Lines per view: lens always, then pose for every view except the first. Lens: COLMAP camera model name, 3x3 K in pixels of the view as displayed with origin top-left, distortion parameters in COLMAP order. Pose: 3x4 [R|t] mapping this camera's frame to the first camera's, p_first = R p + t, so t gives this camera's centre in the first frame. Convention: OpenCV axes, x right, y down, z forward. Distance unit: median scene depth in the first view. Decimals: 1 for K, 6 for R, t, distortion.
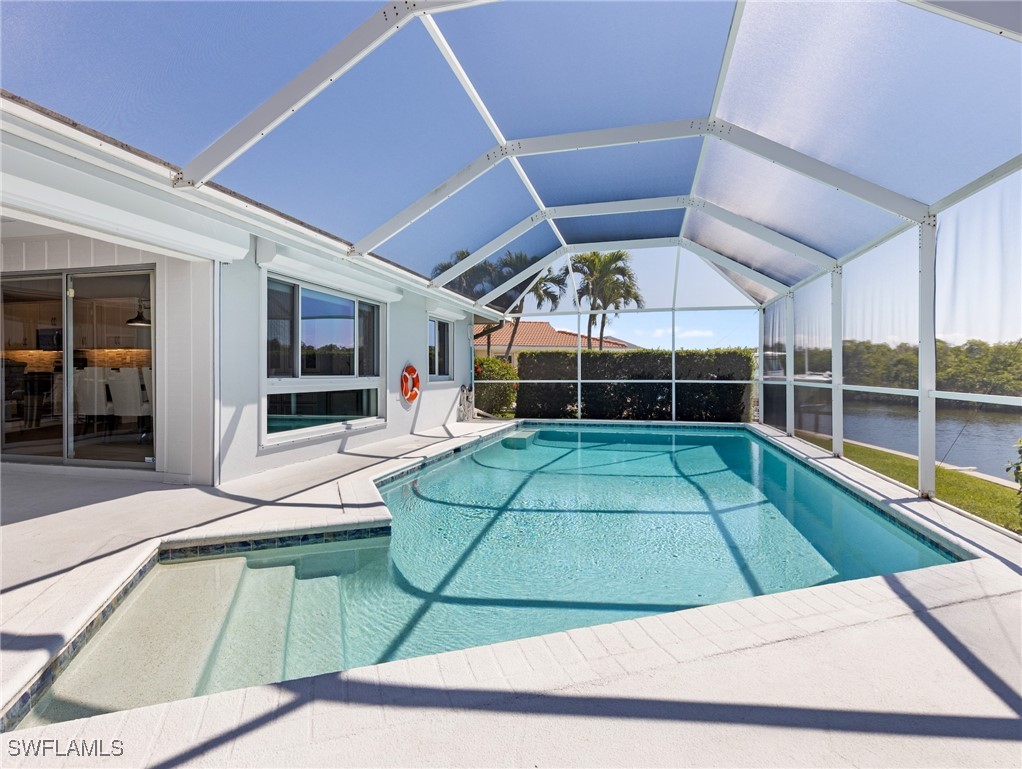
lens RADIAL K [[520.0, 0, 517.6], [0, 520.0, 387.1], [0, 0, 1]] dist [0.008929, -0.001319]
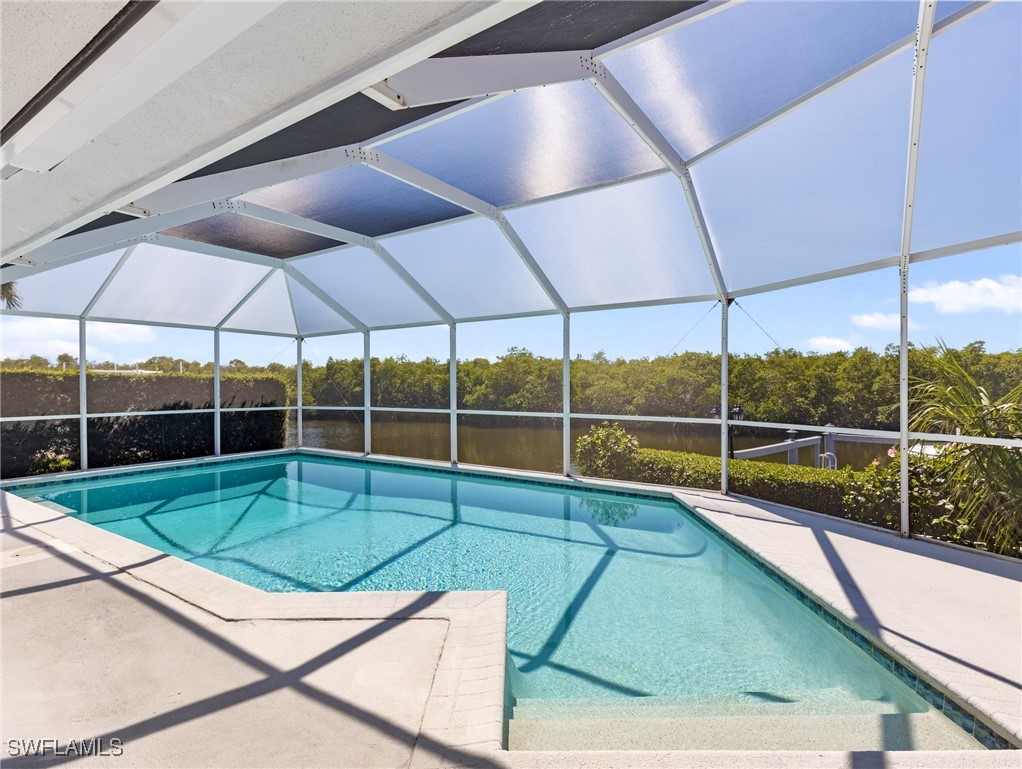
lens RADIAL K [[520.0, 0, 517.6], [0, 520.0, 387.1], [0, 0, 1]] dist [0.008929, -0.001319]
pose [[0.353886, -0.004232, 0.935279, -0.385145], [0.031248, 0.999485, -0.007301, -0.031252], [-0.934767, 0.031809, 0.353836, 0.245716]]
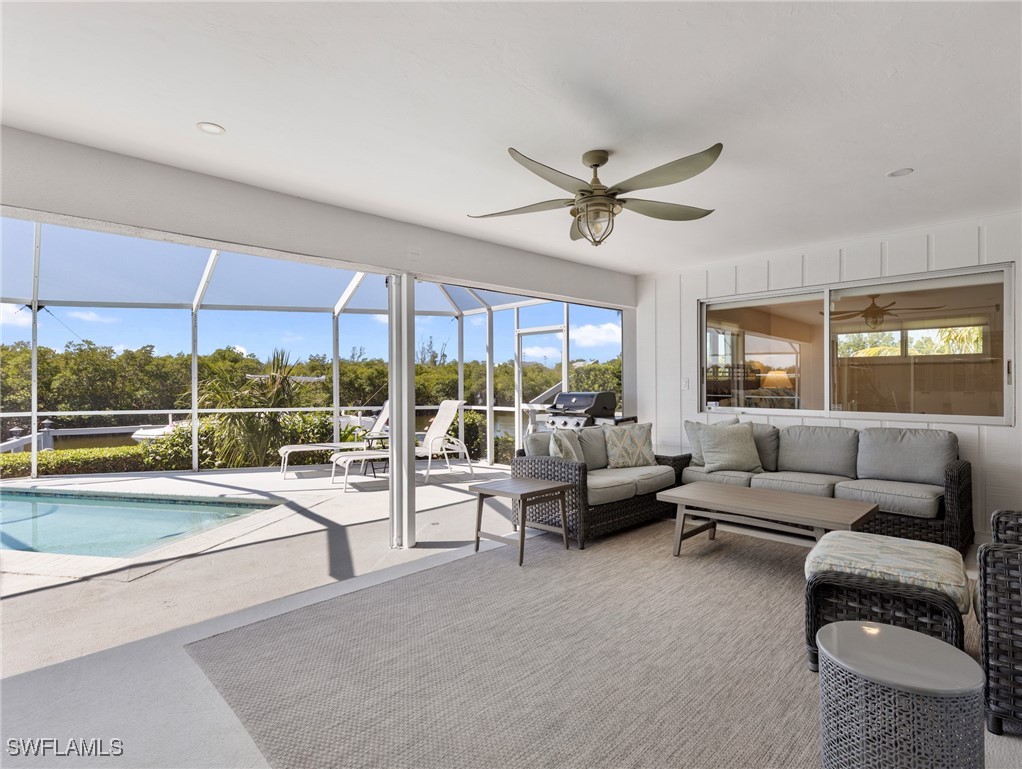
lens RADIAL K [[521.3, 0, 517.7], [0, 521.3, 378.1], [0, 0, 1]] dist [-0.001353, -0.001677]
pose [[-0.843485, 0.005113, 0.537129, -0.646823], [0.019444, 0.999590, 0.021018, -0.036784], [-0.536801, 0.028172, -0.843238, 0.480660]]
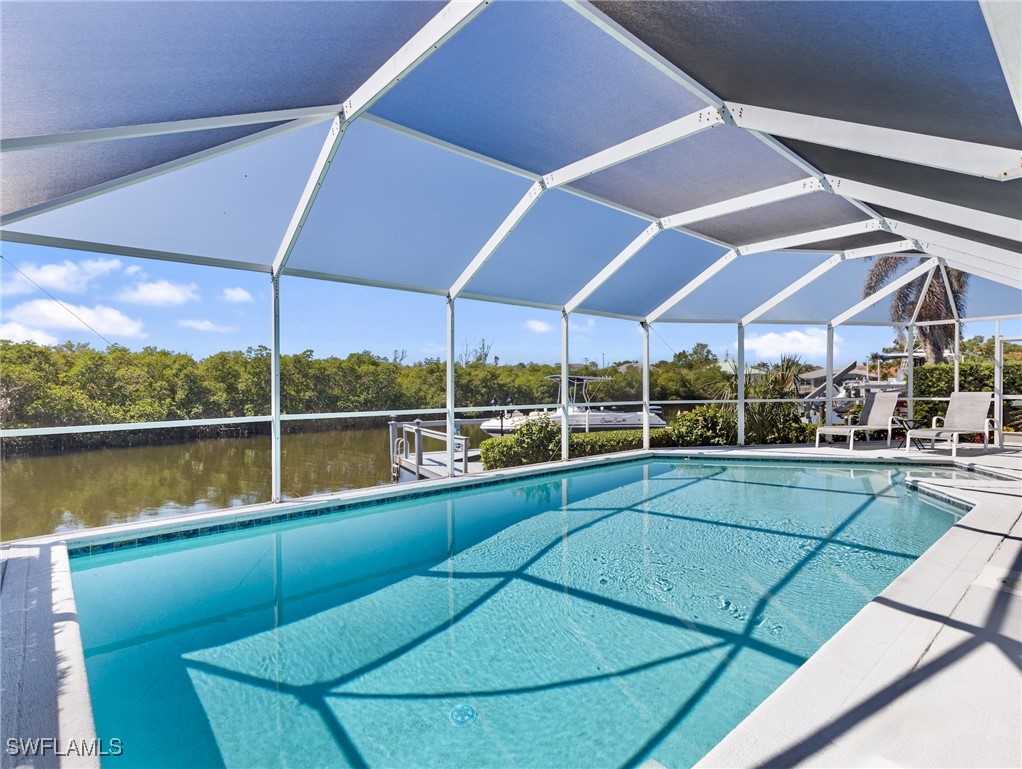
lens RADIAL K [[533.5, 0, 511.0], [0, 533.5, 384.5], [0, 0, 1]] dist [0.000940, -0.000446]
pose [[-0.813032, 0.003798, 0.582207, -0.074861], [0.023869, 0.999355, 0.026814, -0.052623], [-0.581730, 0.035697, -0.812598, 1.199928]]
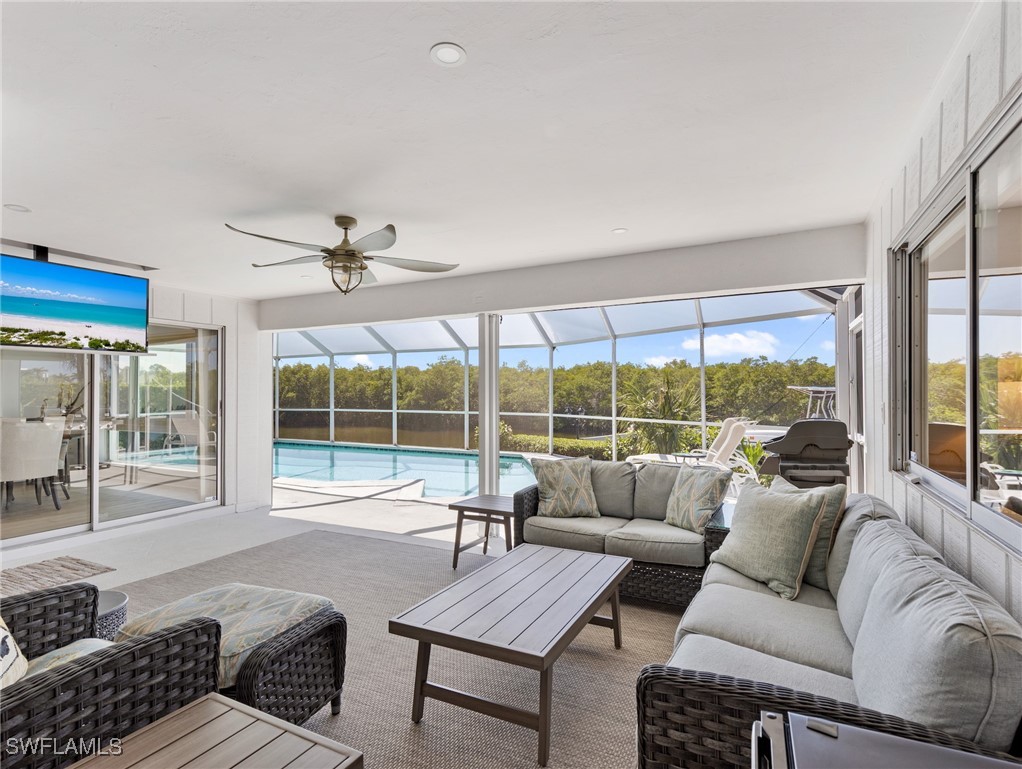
lens RADIAL K [[520.0, 0, 517.6], [0, 520.0, 387.1], [0, 0, 1]] dist [0.008929, -0.001319]
pose [[0.228368, 0.005558, 0.973559, -0.832346], [0.031544, 0.999416, -0.013104, -0.033959], [-0.973064, 0.033703, 0.228060, 0.044103]]
